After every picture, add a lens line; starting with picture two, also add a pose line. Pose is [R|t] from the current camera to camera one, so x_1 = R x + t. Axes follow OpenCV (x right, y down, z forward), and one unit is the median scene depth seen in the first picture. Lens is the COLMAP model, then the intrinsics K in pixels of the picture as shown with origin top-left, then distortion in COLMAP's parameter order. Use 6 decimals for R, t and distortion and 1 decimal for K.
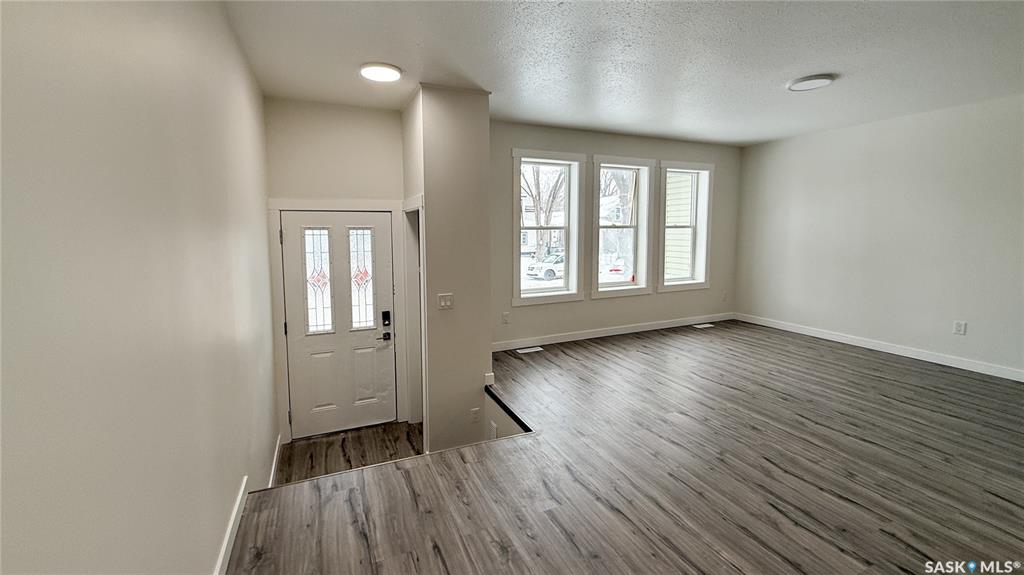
lens RADIAL K [[413.9, 0, 512.2], [0, 413.9, 257.2], [0, 0, 1]] dist [-0.000939, -0.000085]
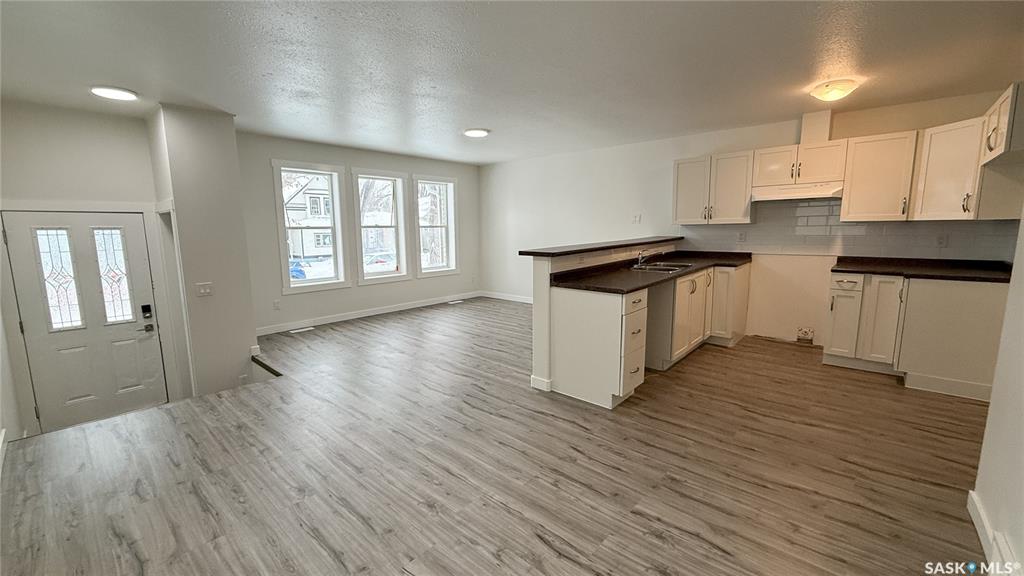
lens RADIAL K [[411.6, 0, 509.8], [0, 411.6, 285.5], [0, 0, 1]] dist [0.000148, -0.000004]
pose [[0.917203, -0.058790, 0.394059, 0.151739], [0.032022, 0.996731, 0.074170, 0.030112], [-0.397131, -0.055410, 0.916088, -0.375452]]
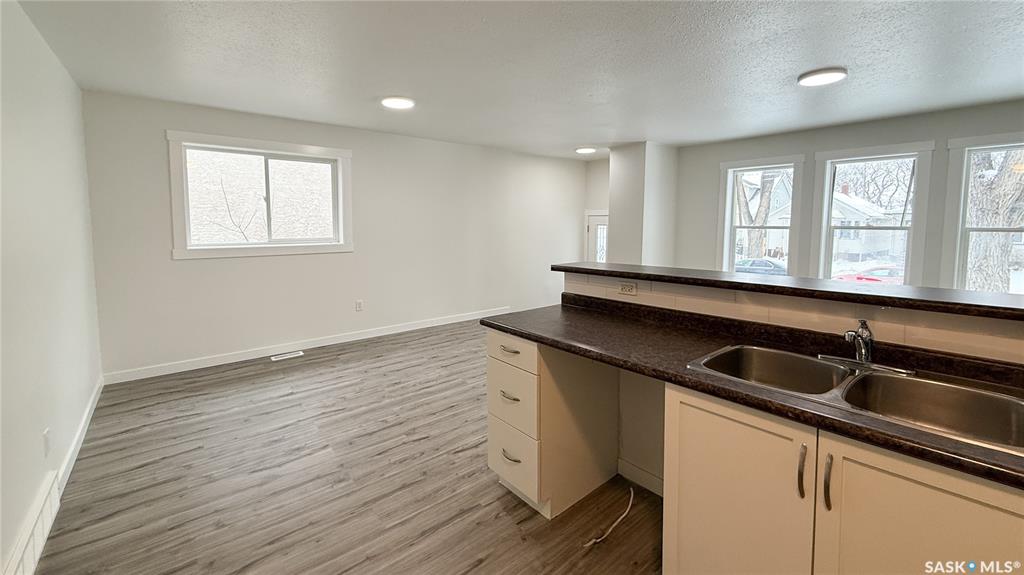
lens RADIAL K [[413.9, 0, 512.2], [0, 413.9, 257.2], [0, 0, 1]] dist [-0.000939, -0.000085]
pose [[0.258051, 0.090006, -0.961930, 1.155385], [-0.076491, 0.994429, 0.072527, -0.026191], [0.963098, 0.054863, 0.263498, 0.099606]]
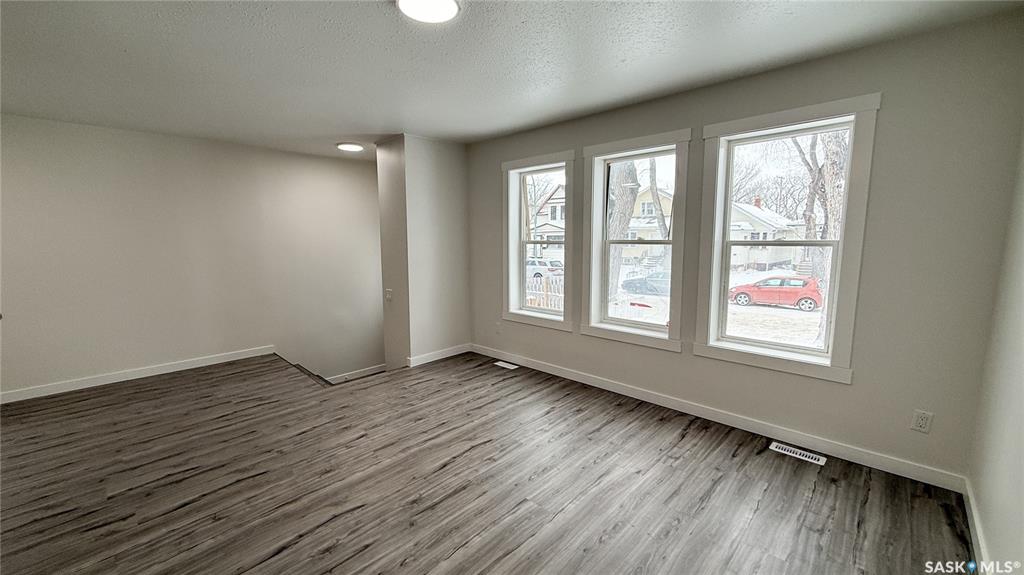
lens RADIAL K [[411.4, 0, 507.0], [0, 411.4, 281.7], [0, 0, 1]] dist [-0.001362, -0.000234]
pose [[0.364048, 0.105709, -0.925362, 1.053978], [-0.063365, 0.994047, 0.088627, -0.071381], [0.929222, 0.026371, 0.368579, 0.711592]]
